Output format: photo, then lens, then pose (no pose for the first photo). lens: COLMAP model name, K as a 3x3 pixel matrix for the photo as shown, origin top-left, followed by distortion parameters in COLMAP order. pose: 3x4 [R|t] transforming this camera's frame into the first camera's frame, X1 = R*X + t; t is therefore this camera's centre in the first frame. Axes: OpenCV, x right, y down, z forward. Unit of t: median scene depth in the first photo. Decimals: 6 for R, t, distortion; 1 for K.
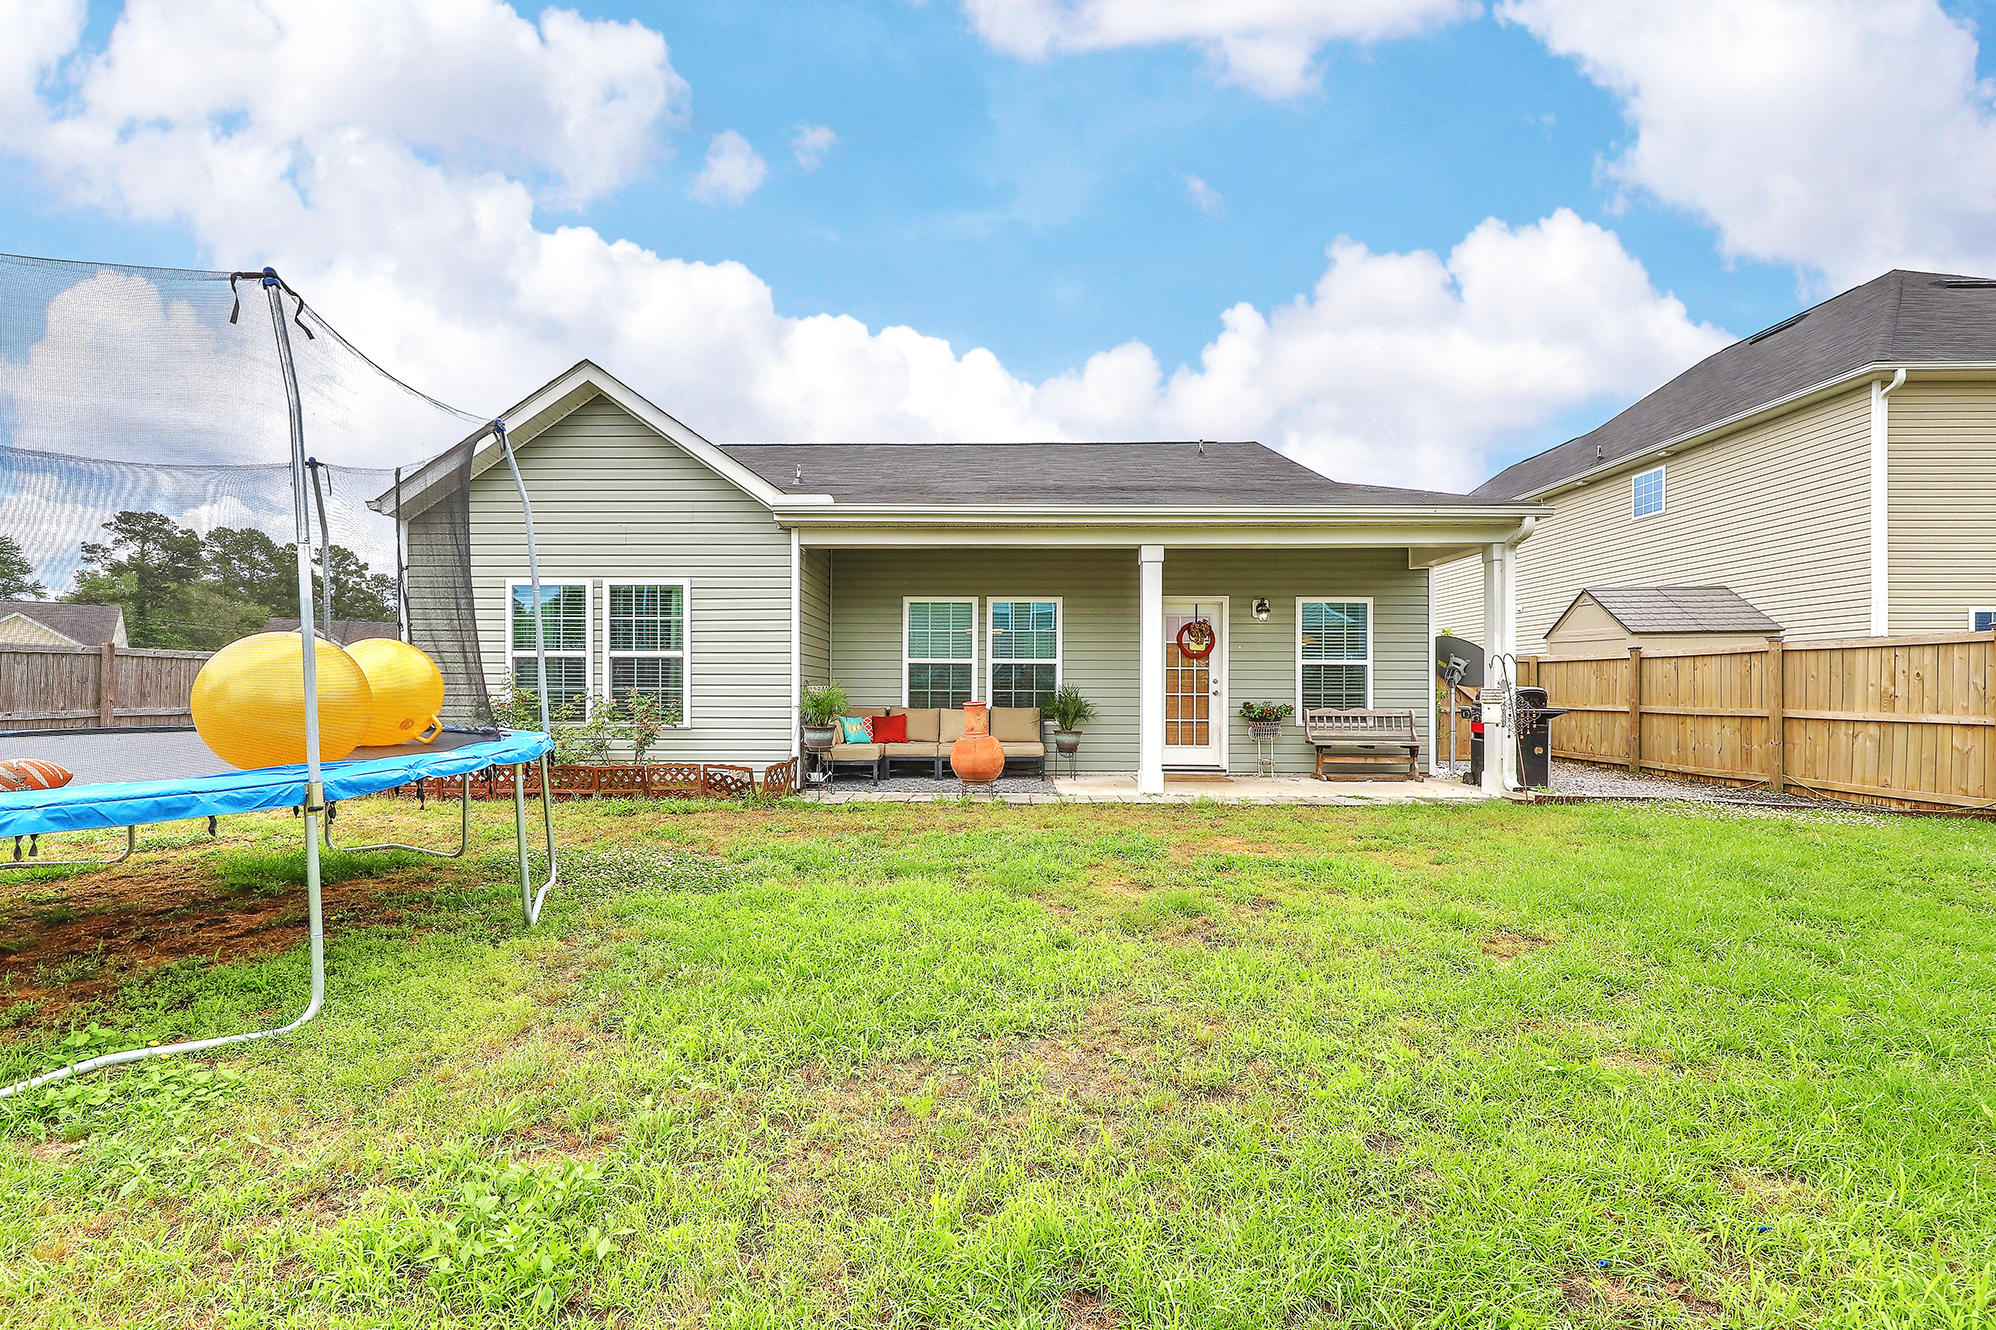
lens RADIAL K [[902.3, 0, 1001.4], [0, 902.3, 696.9], [0, 0, 1]] dist [0.000111, 0.000016]
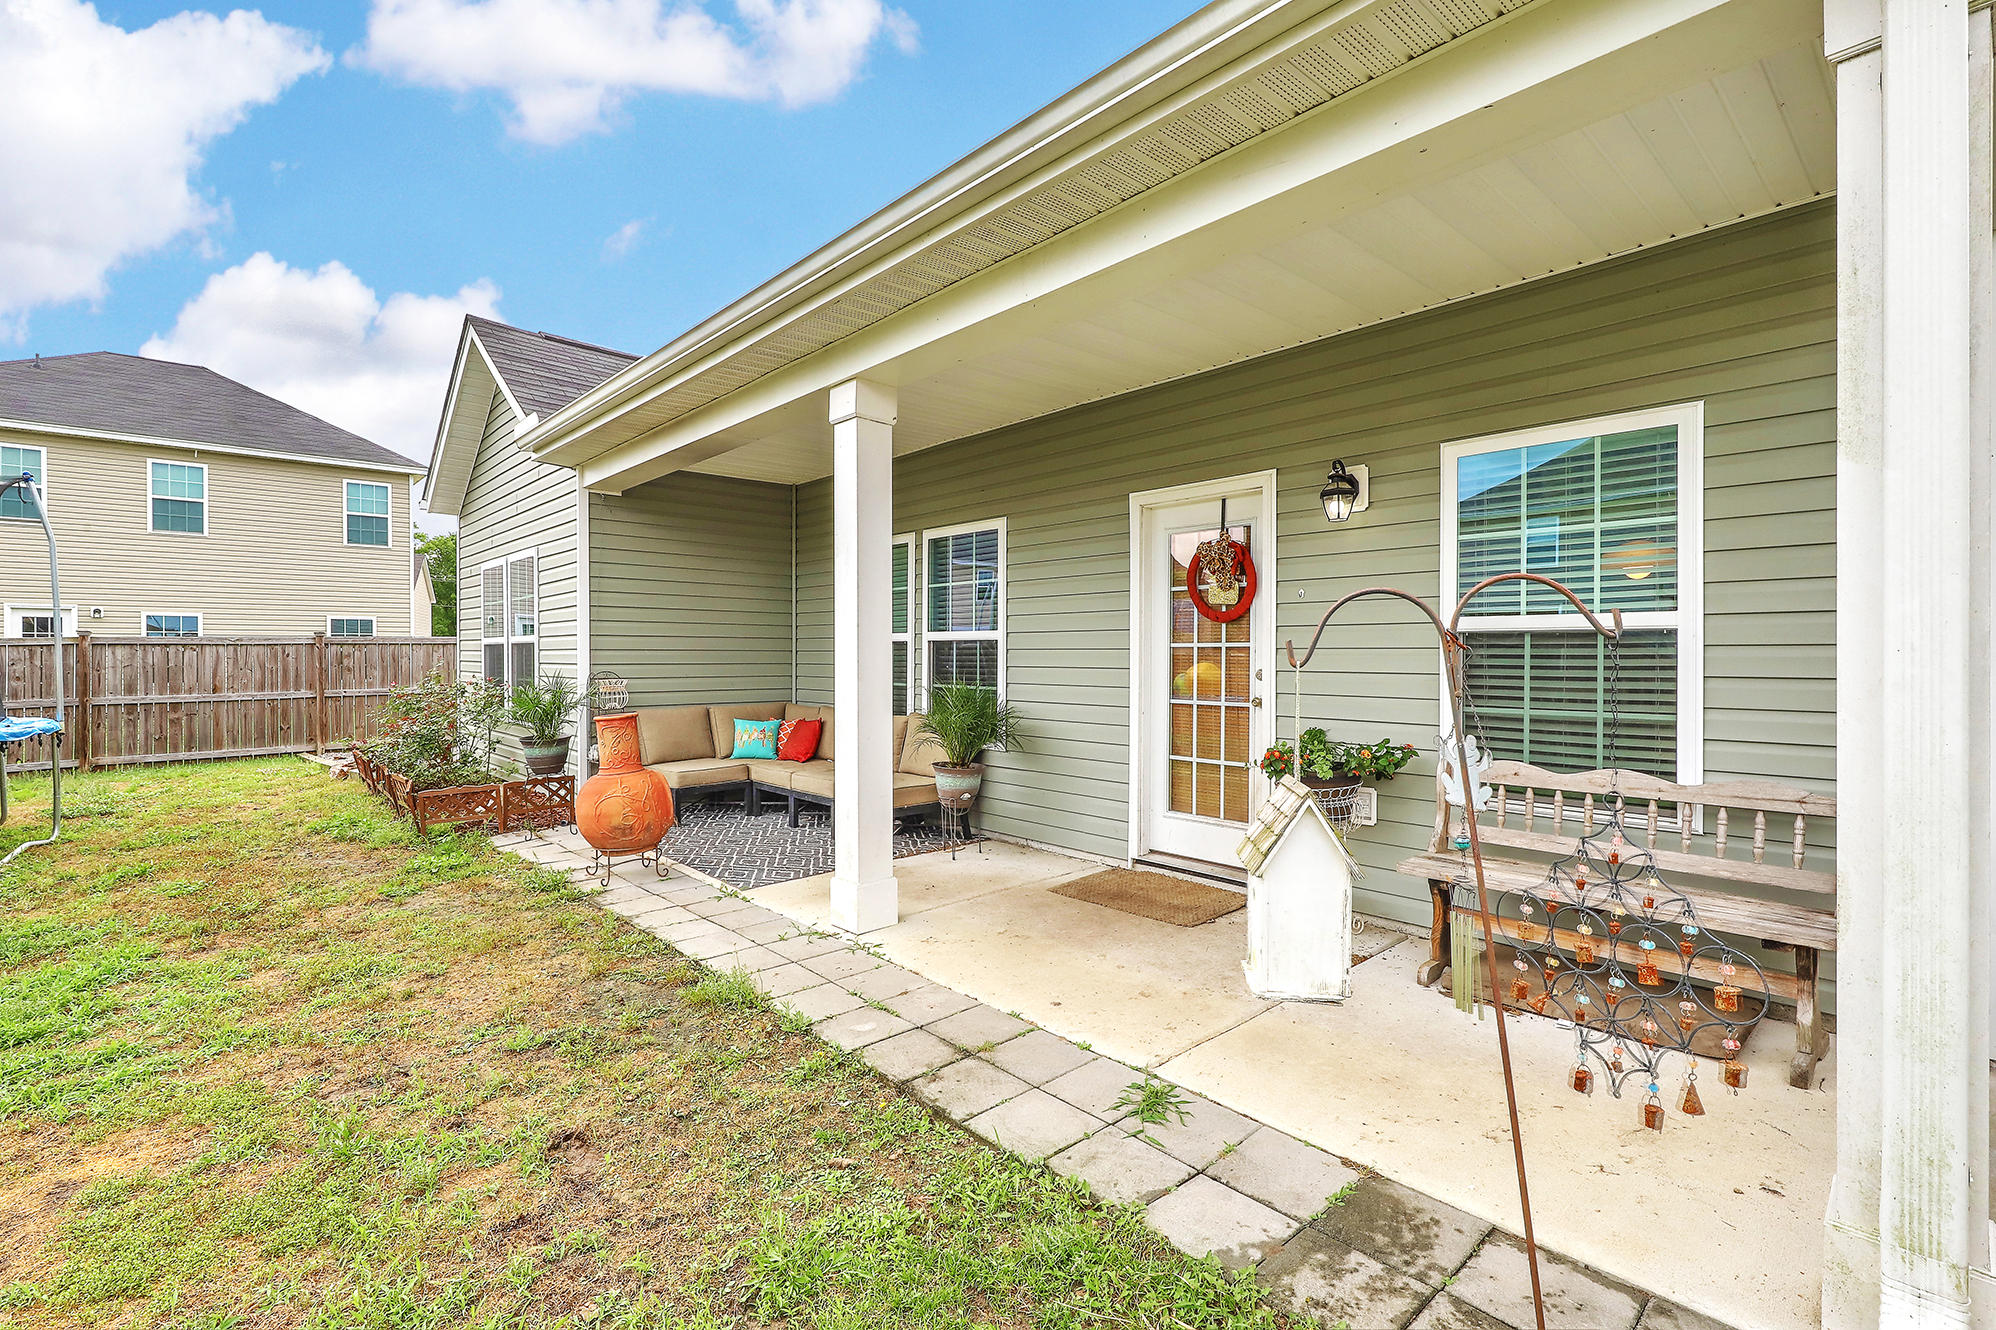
lens RADIAL K [[921.4, 0, 970.6], [0, 921.4, 669.0], [0, 0, 1]] dist [0.003011, 0.000313]
pose [[0.673028, 0.008646, -0.739567, 0.471625], [-0.001197, 0.999943, 0.010600, -0.024968], [0.739616, -0.006249, 0.673000, 0.617617]]
